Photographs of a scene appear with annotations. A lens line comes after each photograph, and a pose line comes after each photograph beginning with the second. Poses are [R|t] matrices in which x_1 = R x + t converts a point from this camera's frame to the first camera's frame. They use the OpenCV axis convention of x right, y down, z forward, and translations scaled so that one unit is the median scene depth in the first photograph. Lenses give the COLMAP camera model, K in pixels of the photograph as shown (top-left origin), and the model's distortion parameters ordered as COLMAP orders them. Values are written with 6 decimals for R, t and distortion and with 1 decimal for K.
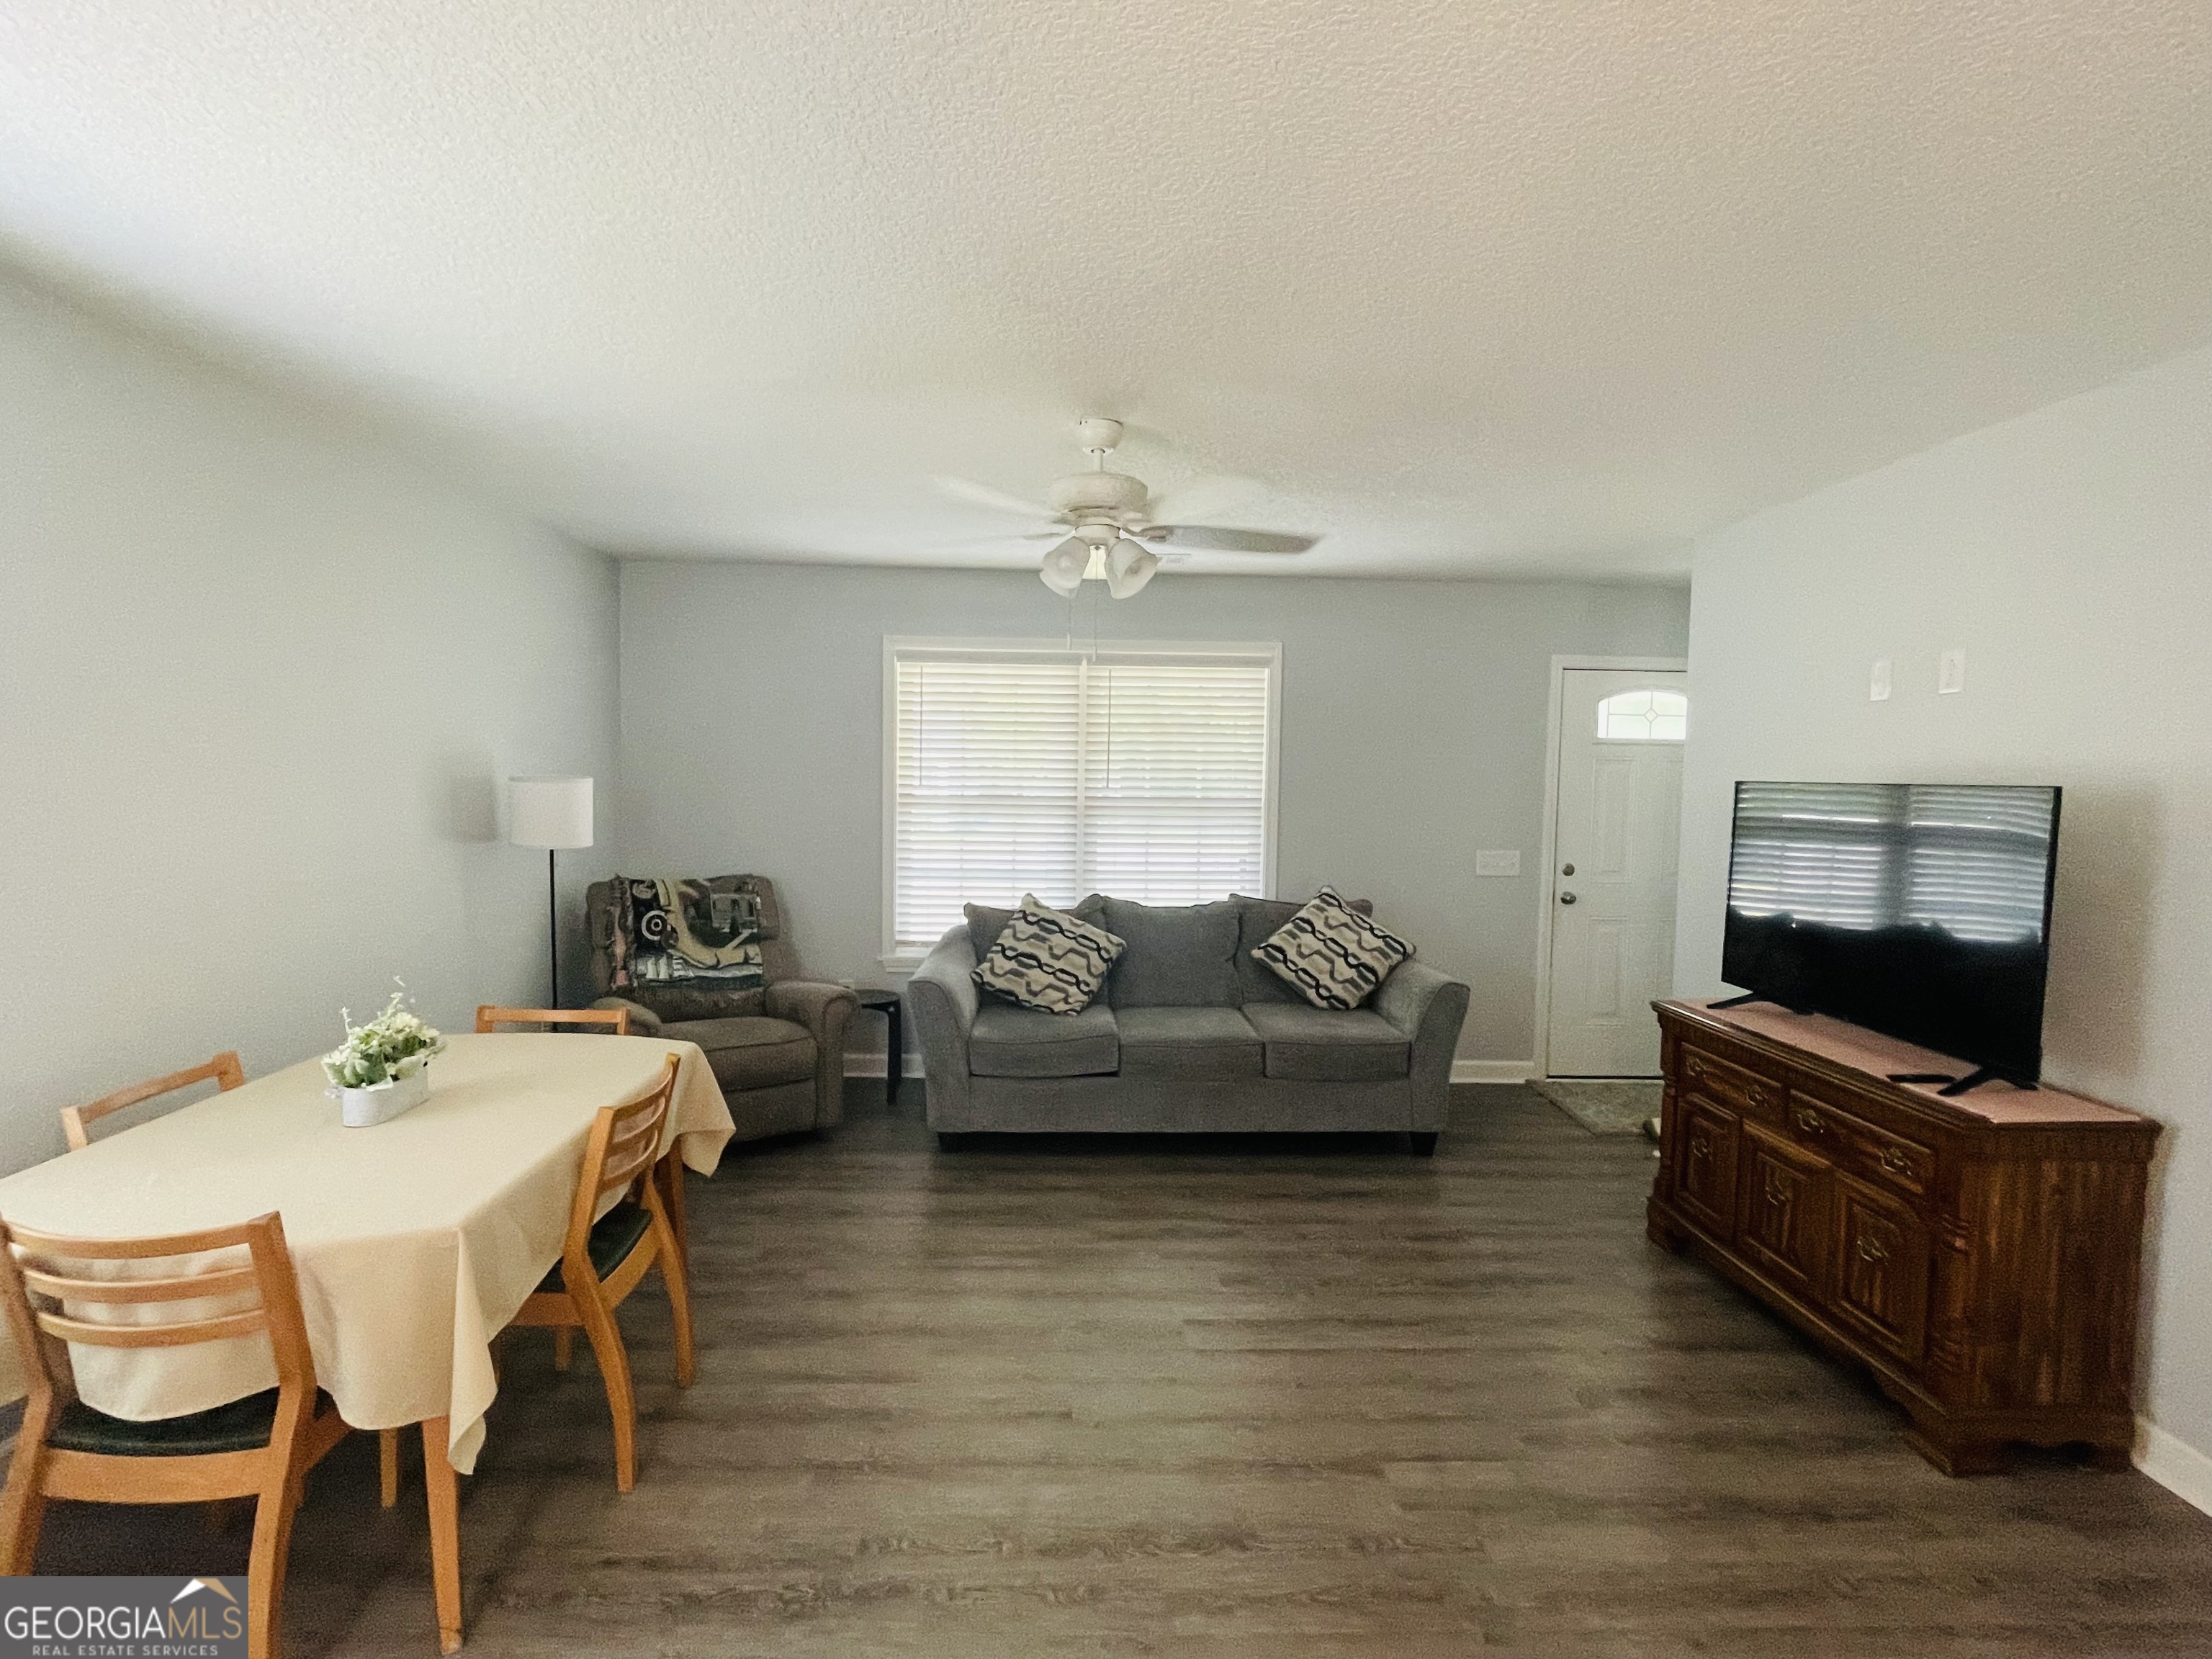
lens RADIAL K [[1076.2, 0, 1106.0], [0, 1076.2, 829.5], [0, 0, 1]] dist [-0.002580, 0.000790]
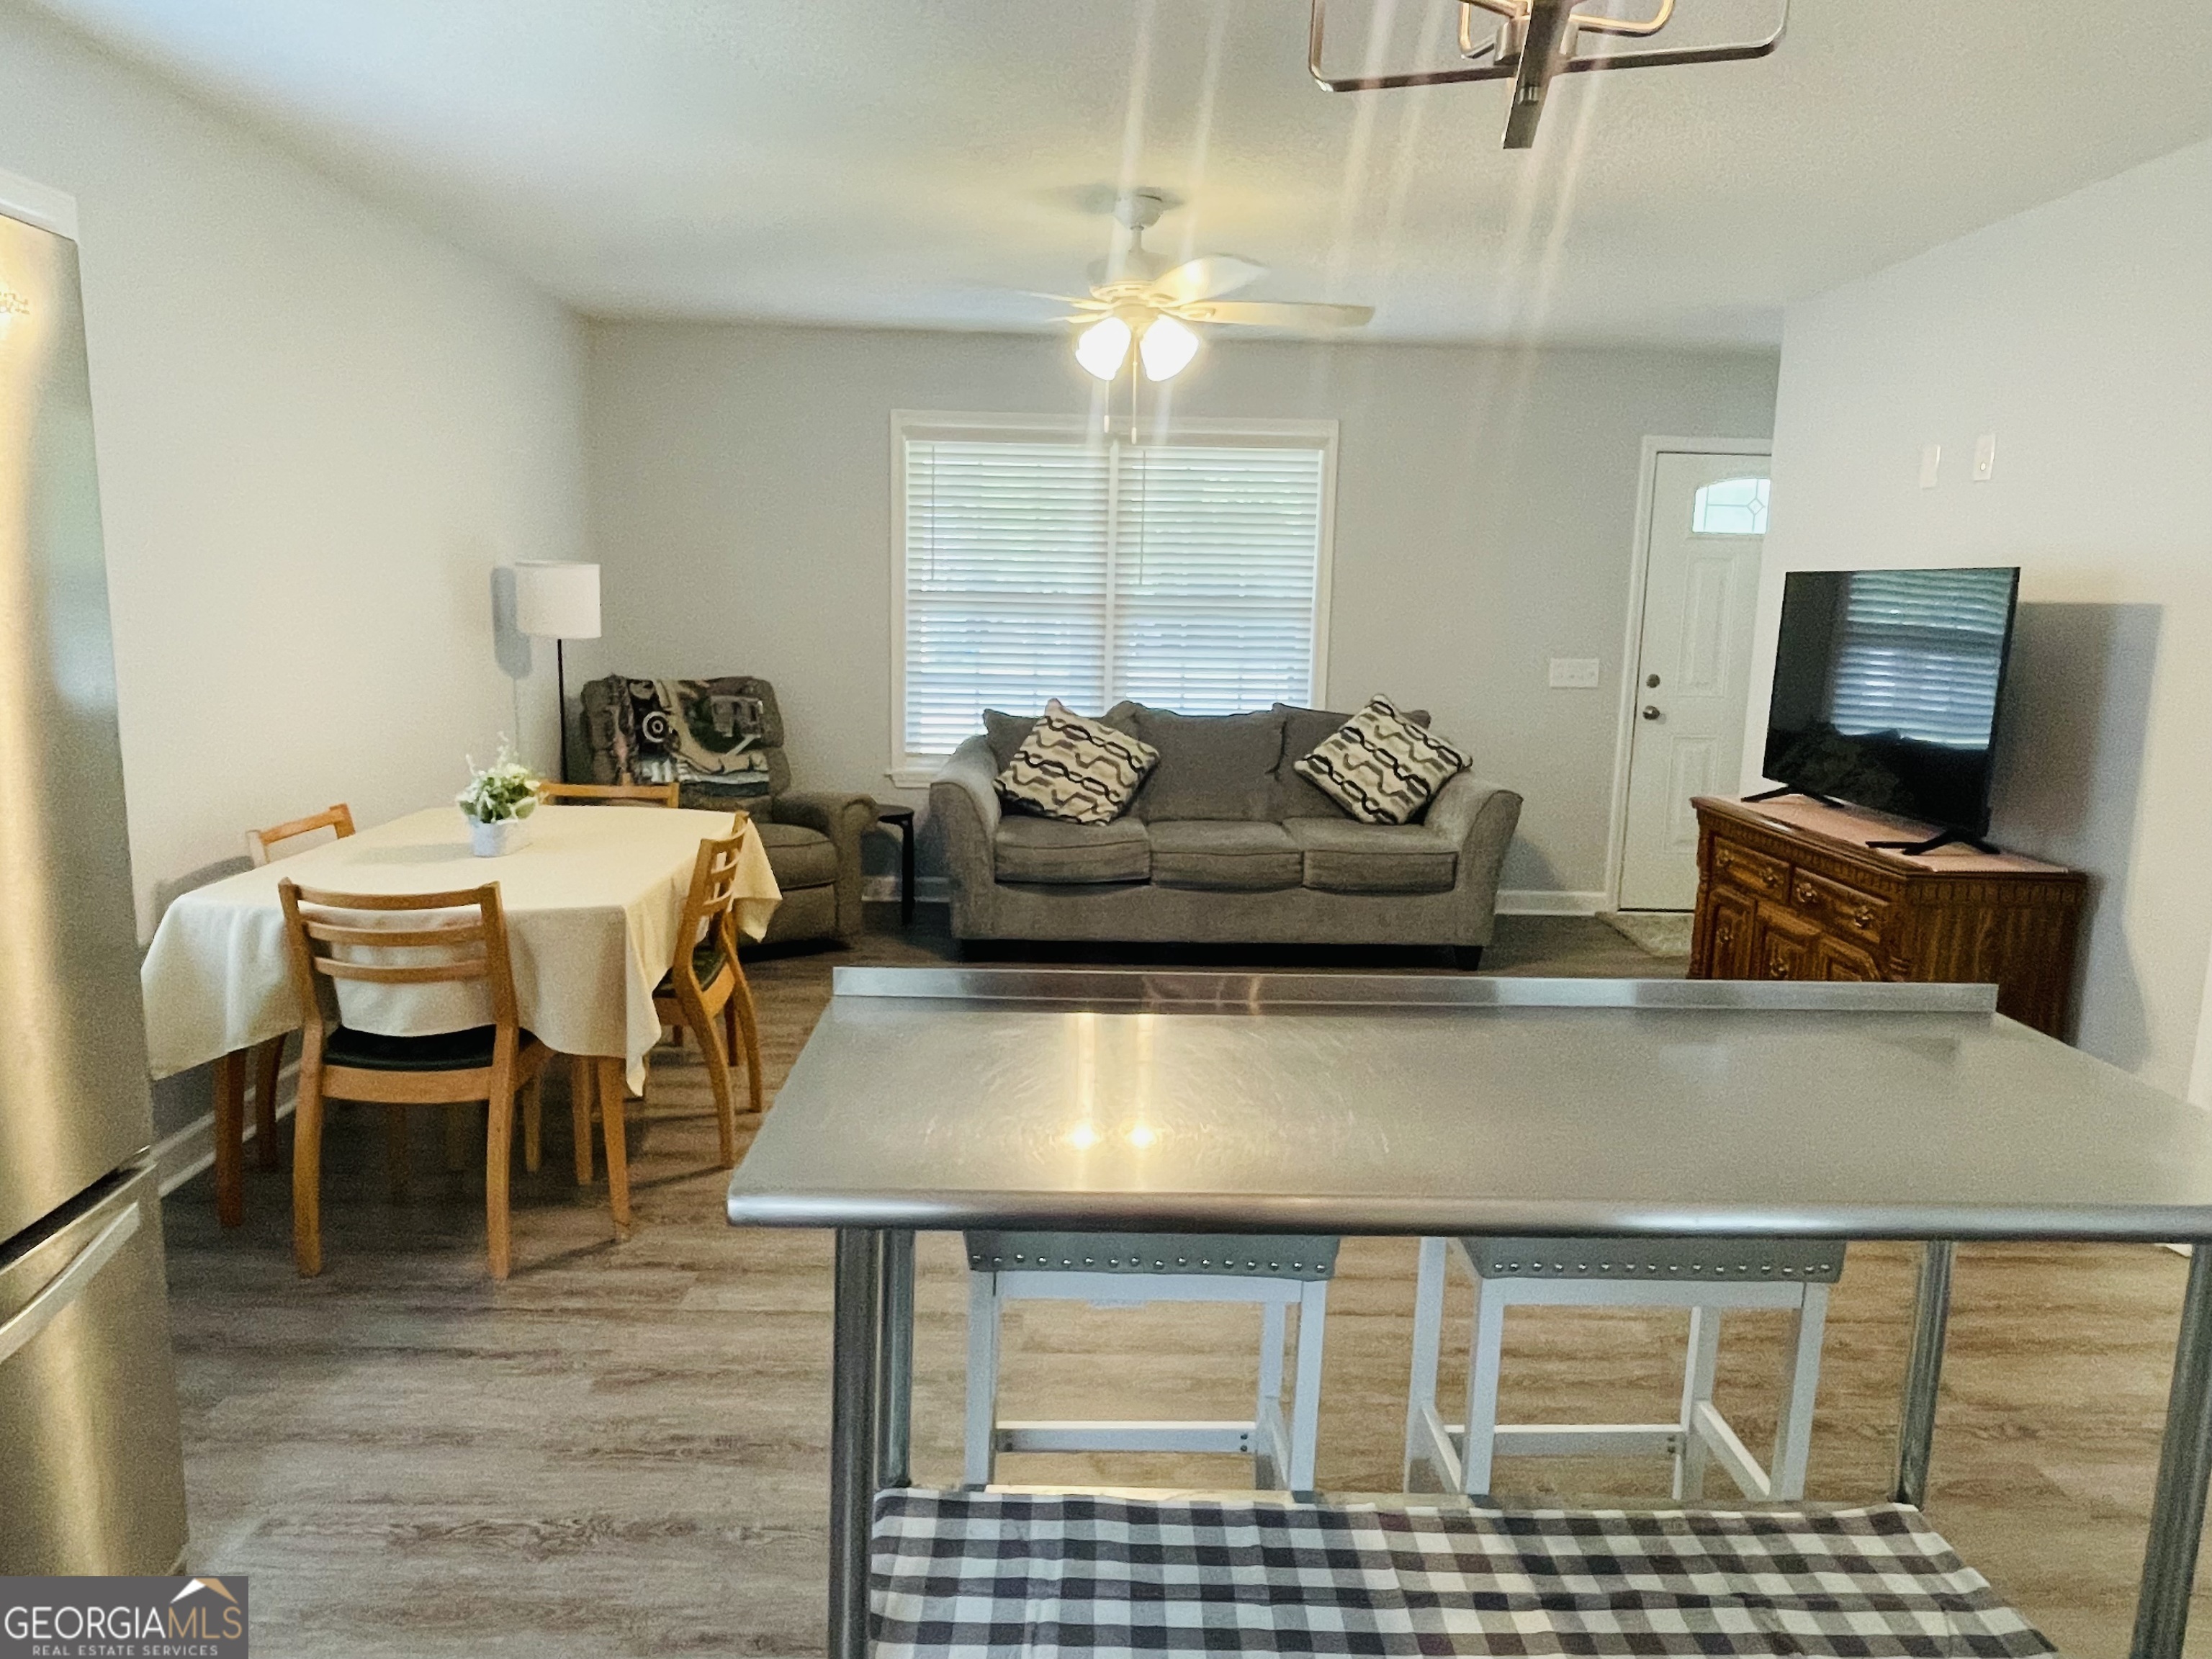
lens RADIAL K [[1450.5, 0, 1111.9], [0, 1450.5, 821.5], [0, 0, 1]] dist [-0.008331, -0.000582]
pose [[0.999872, 0.008376, -0.013598, -0.004453], [-0.006899, 0.994422, 0.105251, 0.035063], [0.014404, -0.105144, 0.994353, -0.256832]]
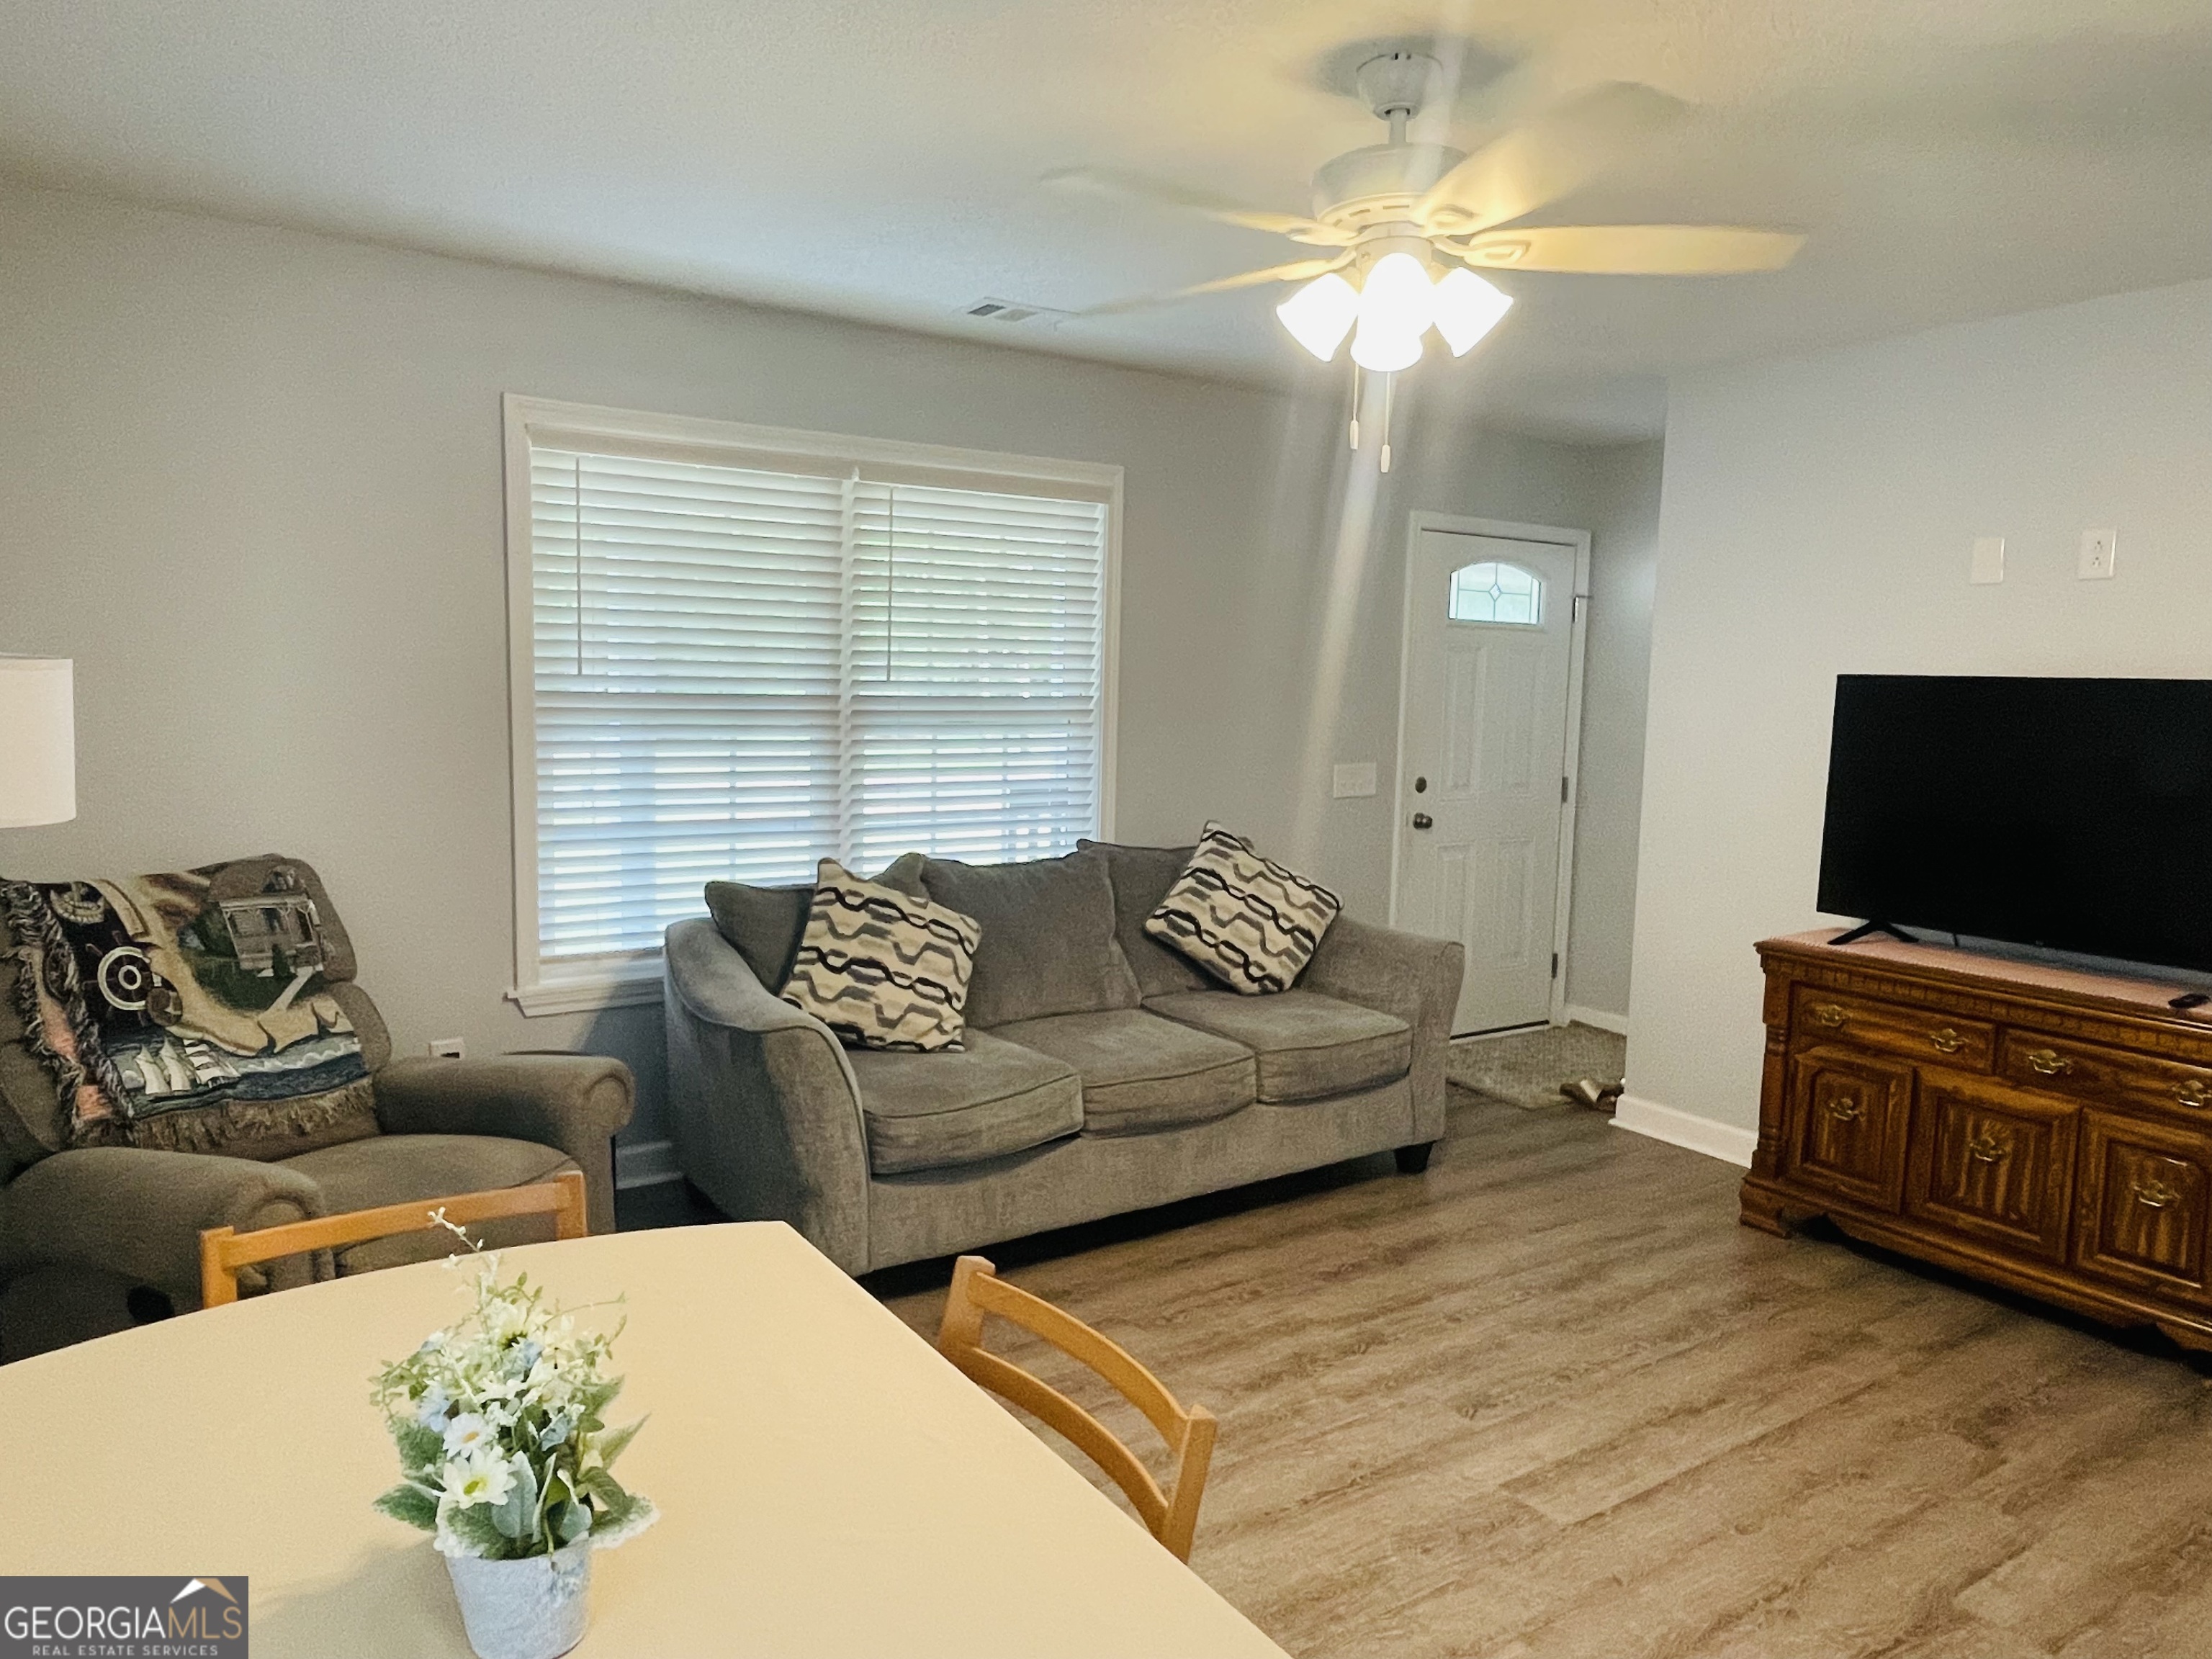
lens RADIAL K [[1445.5, 0, 1106.2], [0, 1445.5, 822.7], [0, 0, 1]] dist [-0.003284, -0.002053]
pose [[0.852311, -0.050611, 0.520581, -0.377727], [0.019262, 0.997669, 0.065457, -0.010649], [-0.522680, -0.045763, 0.851300, 0.251308]]
